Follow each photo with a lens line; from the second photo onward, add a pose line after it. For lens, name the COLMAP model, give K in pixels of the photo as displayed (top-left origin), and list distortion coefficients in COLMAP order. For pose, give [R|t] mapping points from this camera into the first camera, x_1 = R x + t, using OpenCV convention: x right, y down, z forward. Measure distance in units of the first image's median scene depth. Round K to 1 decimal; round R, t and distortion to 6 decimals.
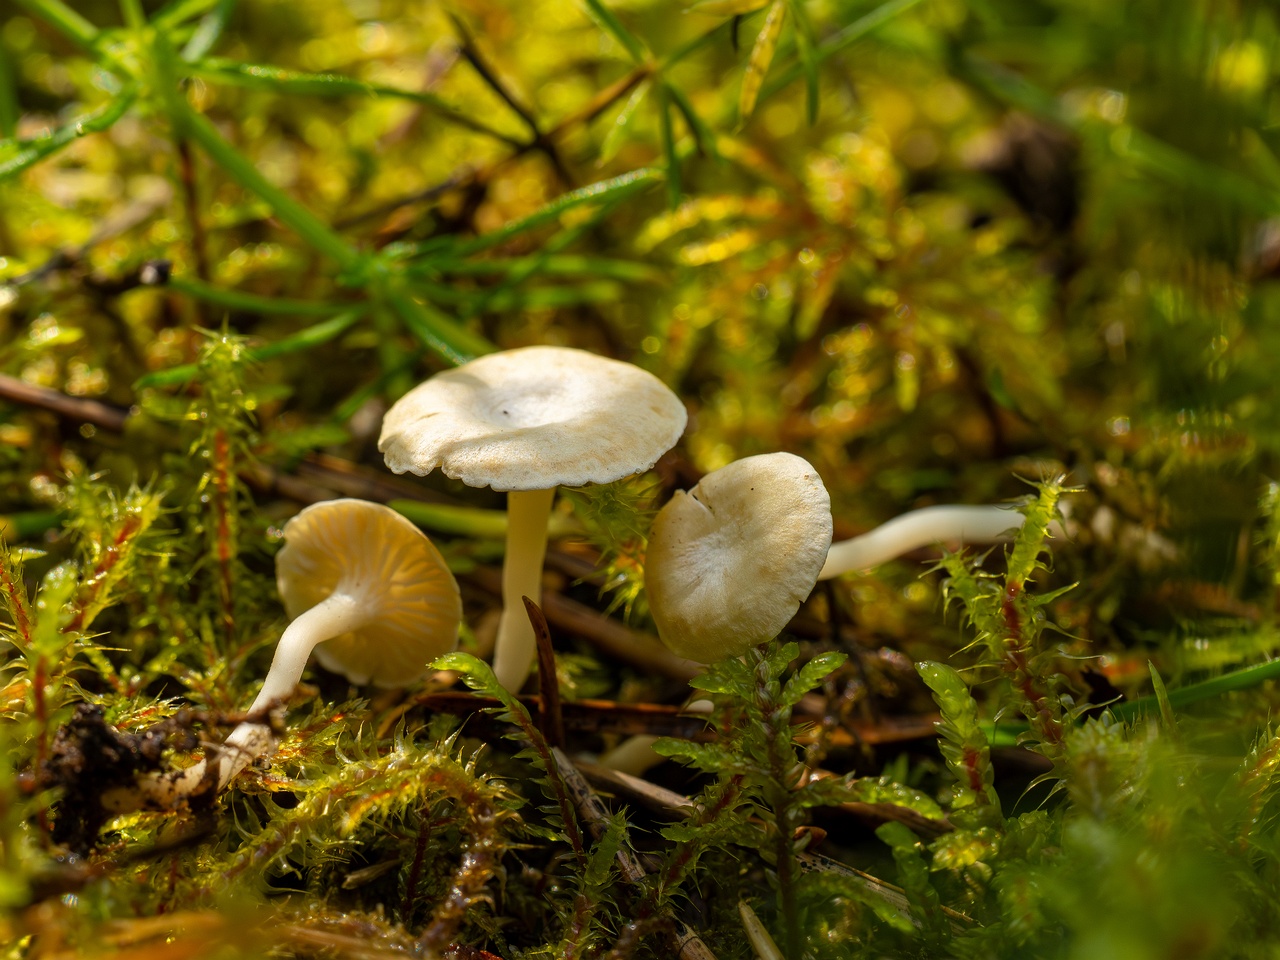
lens RADIAL K [[2014.2, 0, 640.9], [0, 2014.2, 478.7], [0, 0, 1]] dist [-0.012529, -0.023611]
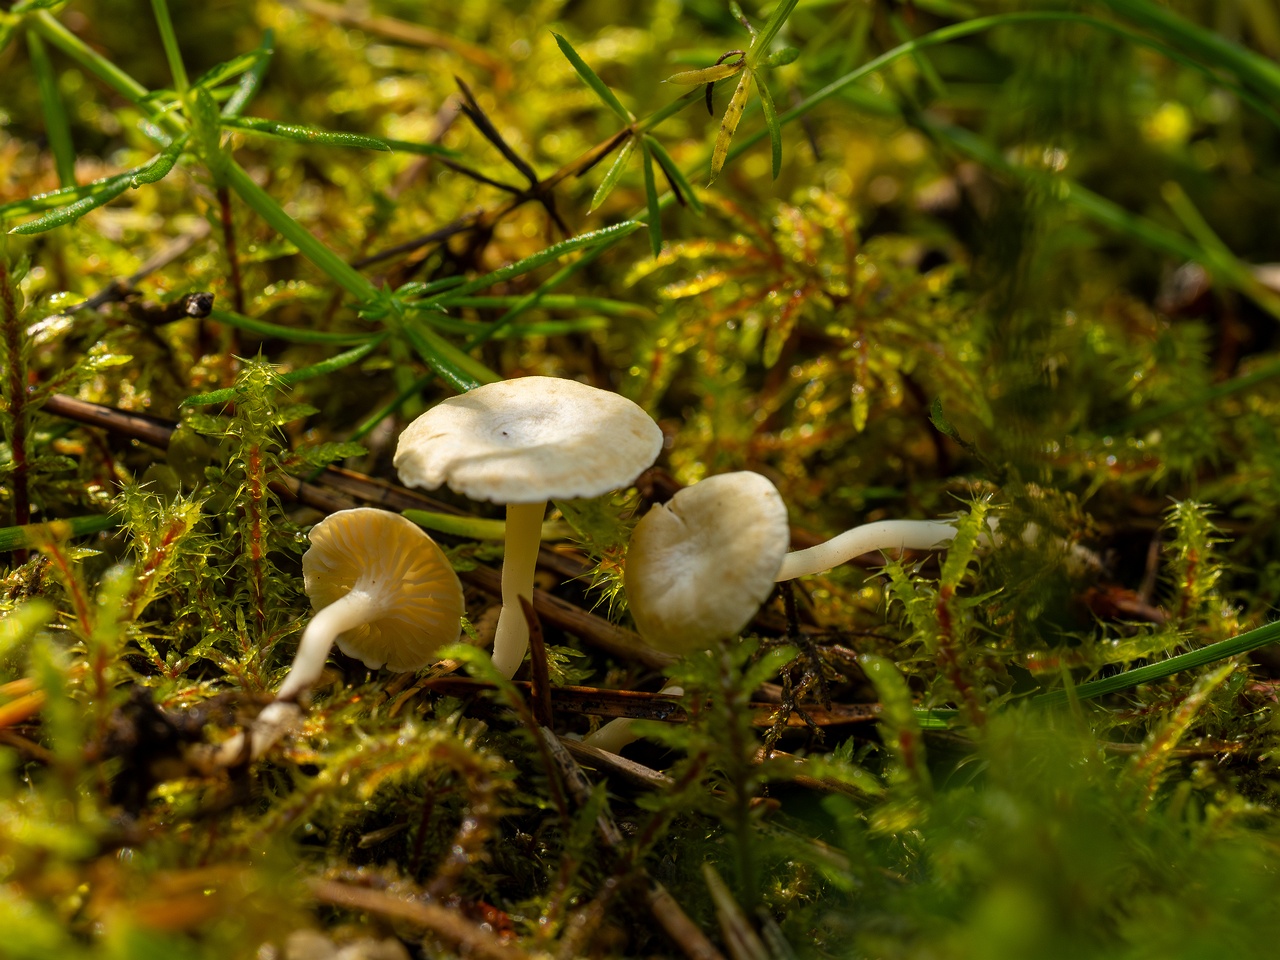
lens RADIAL K [[1912.0, 0, 639.4], [0, 1912.0, 480.1], [0, 0, 1]] dist [-0.003261, -0.038020]
pose [[0.999931, 0.011201, 0.003597, 0.005516], [-0.011216, 0.999929, 0.004000, -0.011497], [-0.003552, -0.004041, 0.999986, -0.085395]]
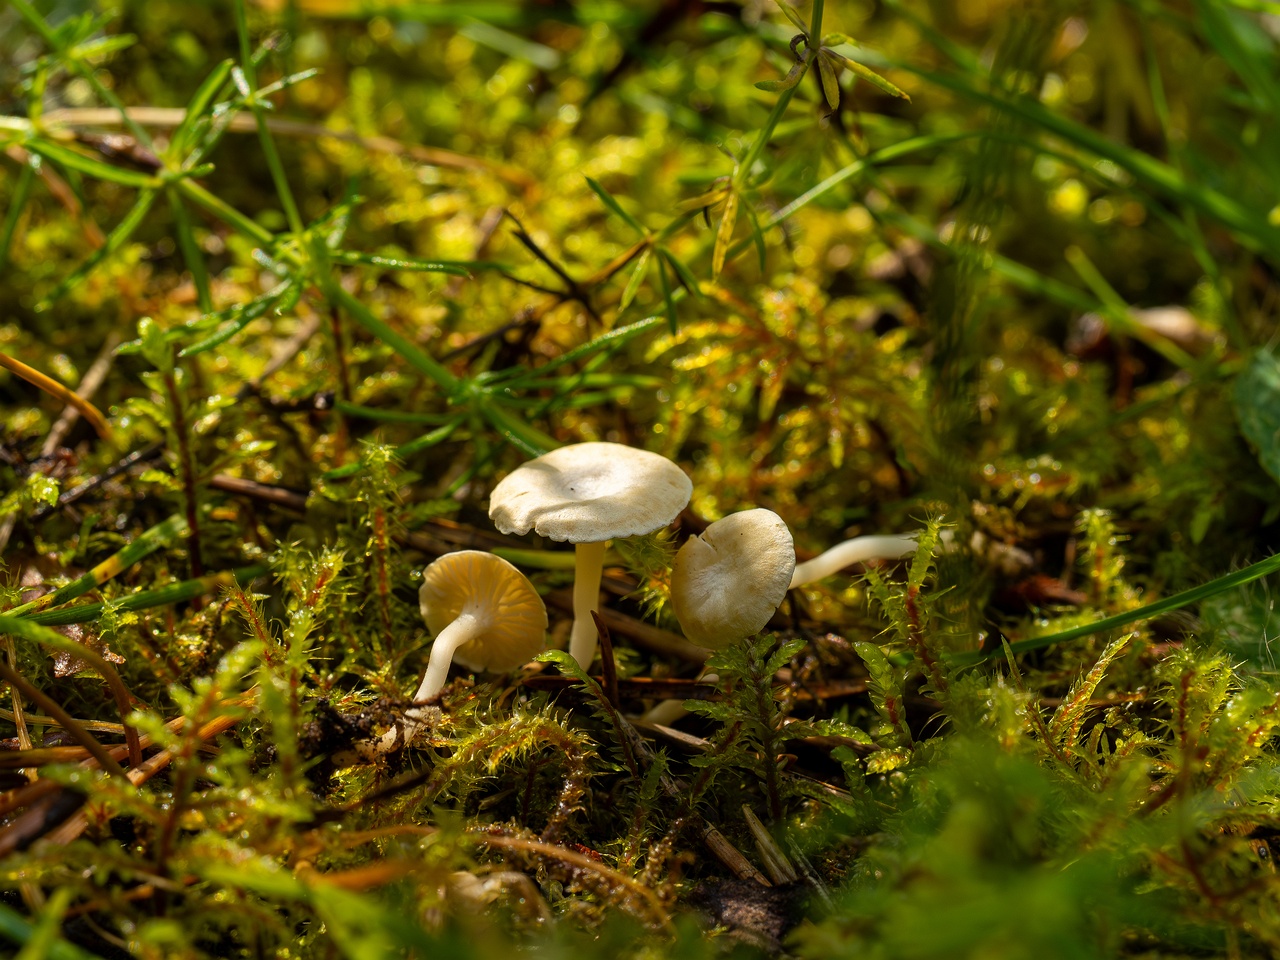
lens RADIAL K [[1860.8, 0, 638.7], [0, 1860.8, 481.7], [0, 0, 1]] dist [0.029262, 0.033978]
pose [[0.998748, -0.043056, 0.025462, -0.052041], [0.042908, 0.999059, 0.006355, -0.044478], [-0.025712, -0.005254, 0.999656, -0.386178]]
